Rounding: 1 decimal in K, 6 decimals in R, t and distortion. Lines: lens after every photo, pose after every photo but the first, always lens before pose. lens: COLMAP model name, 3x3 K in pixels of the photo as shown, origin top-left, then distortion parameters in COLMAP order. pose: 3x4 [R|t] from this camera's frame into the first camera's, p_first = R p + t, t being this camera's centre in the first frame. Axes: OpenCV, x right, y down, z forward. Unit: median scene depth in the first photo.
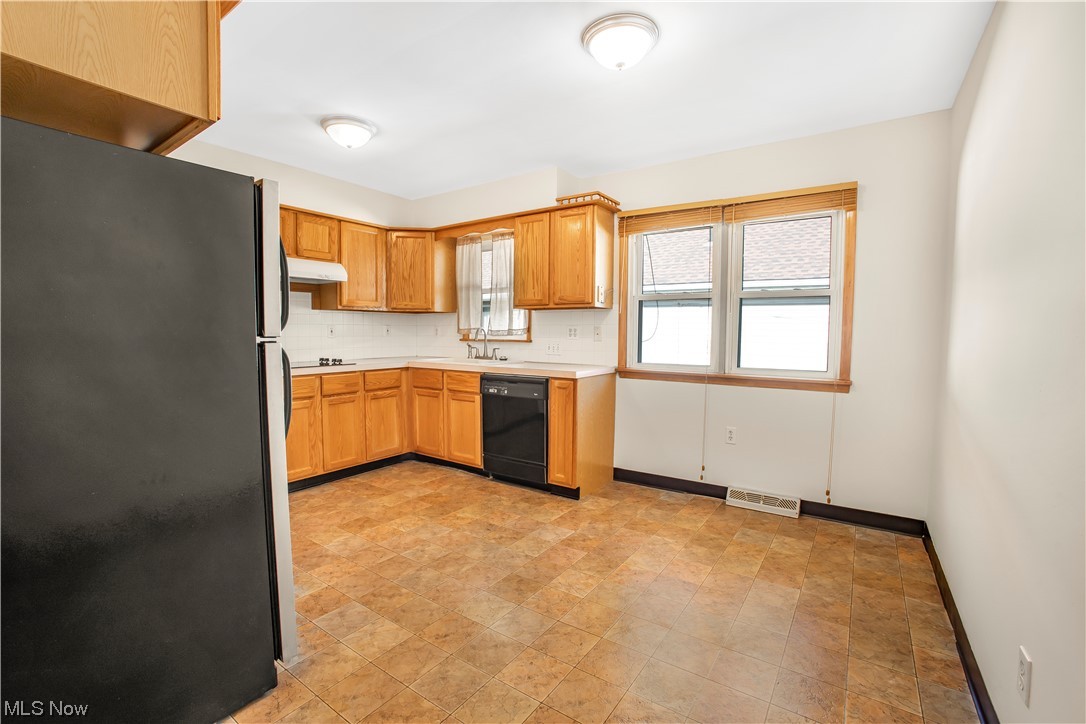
lens RADIAL K [[477.7, 0, 541.9], [0, 477.7, 366.3], [0, 0, 1]] dist [-0.076638, 0.032966]
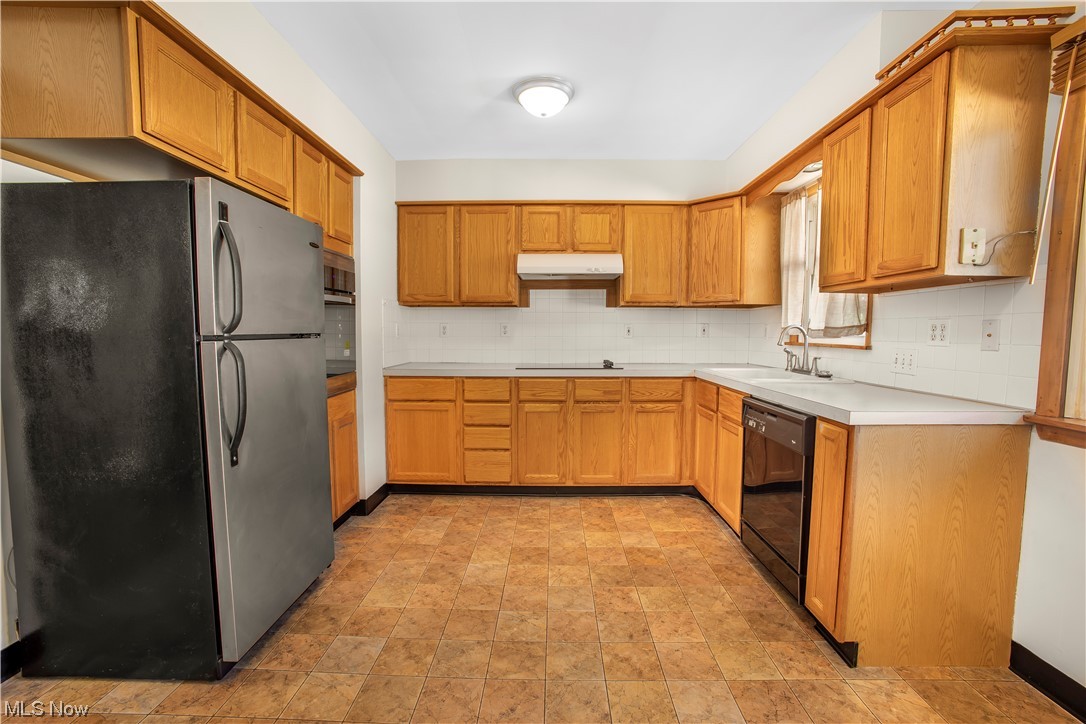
lens RADIAL K [[477.7, 0, 541.9], [0, 477.7, 366.3], [0, 0, 1]] dist [-0.076638, 0.032966]
pose [[0.557804, 0.055642, -0.828105, 0.245228], [-0.058421, 0.997908, 0.027700, -0.025154], [0.827914, 0.032928, 0.559888, 0.400186]]
